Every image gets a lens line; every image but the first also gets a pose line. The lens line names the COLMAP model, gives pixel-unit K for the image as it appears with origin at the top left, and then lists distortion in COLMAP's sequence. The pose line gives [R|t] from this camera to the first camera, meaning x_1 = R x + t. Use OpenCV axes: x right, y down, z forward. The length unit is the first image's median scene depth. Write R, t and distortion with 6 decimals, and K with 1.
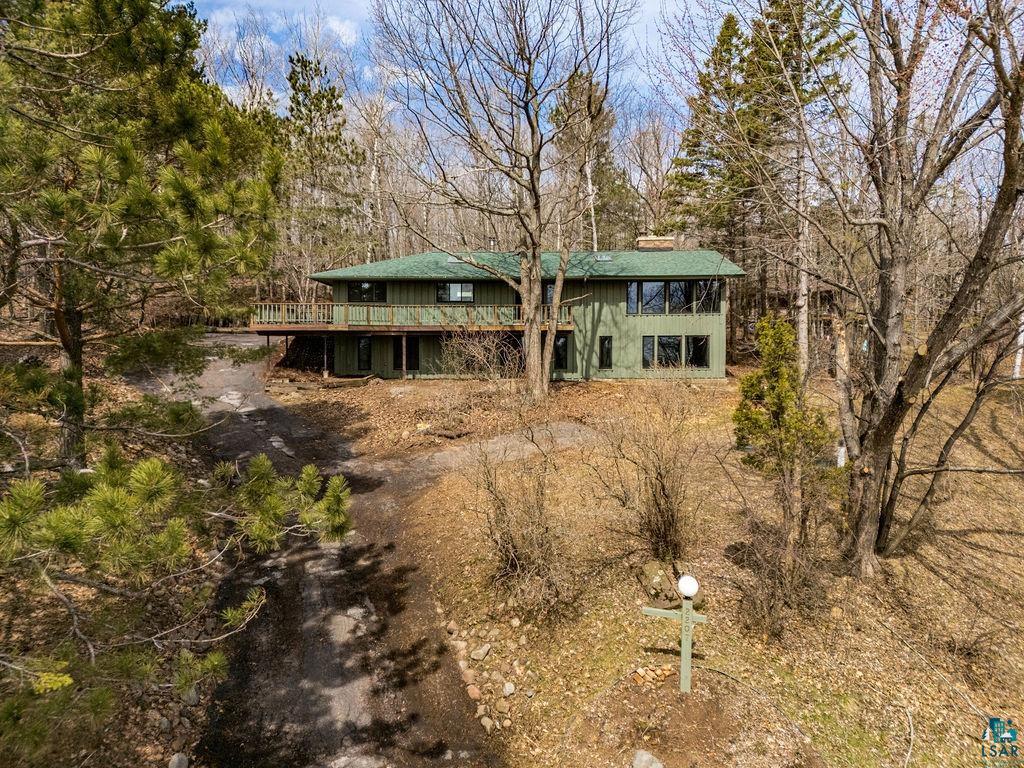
lens RADIAL K [[718.3, 0, 498.7], [0, 718.3, 361.9], [0, 0, 1]] dist [0.050702, -0.060501]
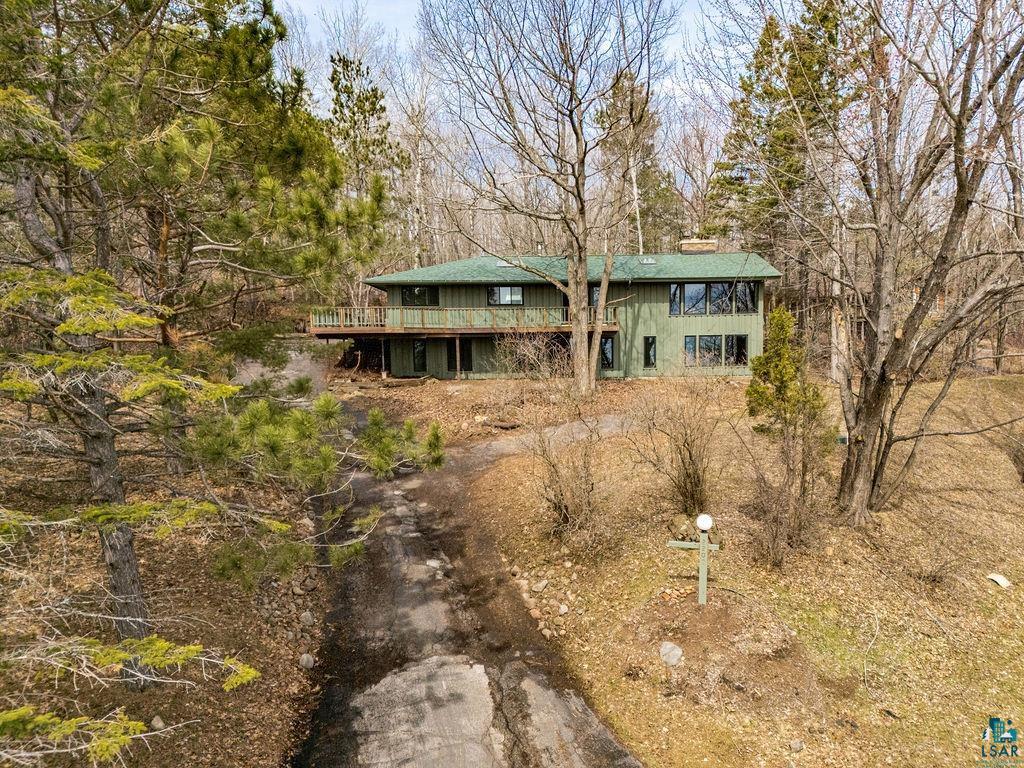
lens RADIAL K [[740.3, 0, 571.2], [0, 740.3, 428.6], [0, 0, 1]] dist [0.029088, -0.004685]
pose [[0.999329, -0.015409, 0.033214, -0.004315], [0.012847, 0.997023, 0.076033, 0.018050], [-0.034286, -0.075555, 0.996552, -0.104676]]
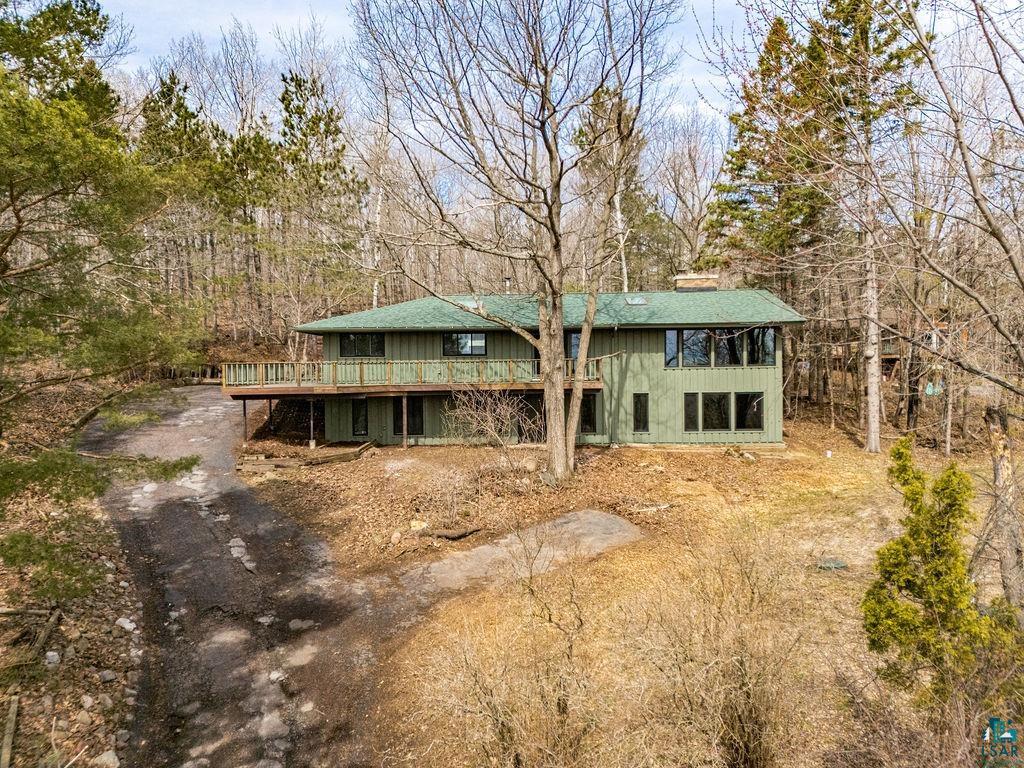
lens RADIAL K [[723.5, 0, 515.7], [0, 723.5, 385.9], [0, 0, 1]] dist [0.063526, -0.079498]
pose [[0.999870, -0.010987, -0.011787, 0.012716], [0.010994, 0.999939, 0.000504, -0.055290], [0.011781, -0.000634, 0.999930, 0.158123]]
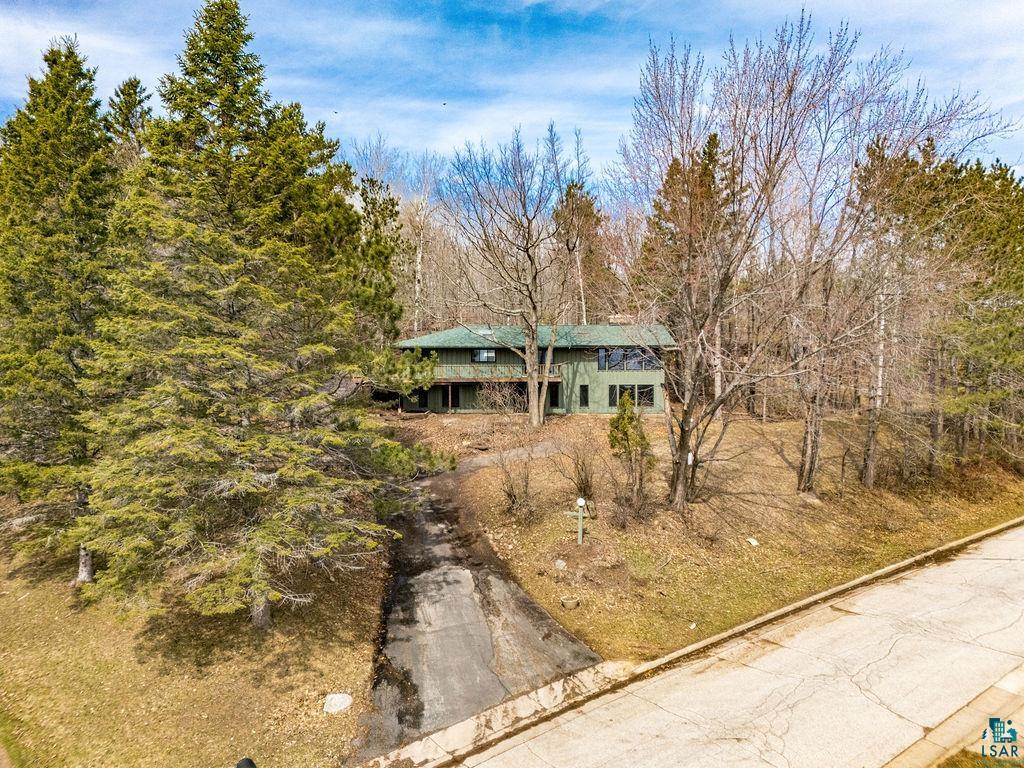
lens RADIAL K [[708.5, 0, 512.0], [0, 708.5, 384.0], [0, 0, 1]] dist [0.073522, -0.065361]
pose [[0.999942, -0.000346, -0.010801, 0.018577], [0.000273, 0.999977, -0.006764, -0.032979], [0.010804, 0.006760, 0.999919, -0.574231]]
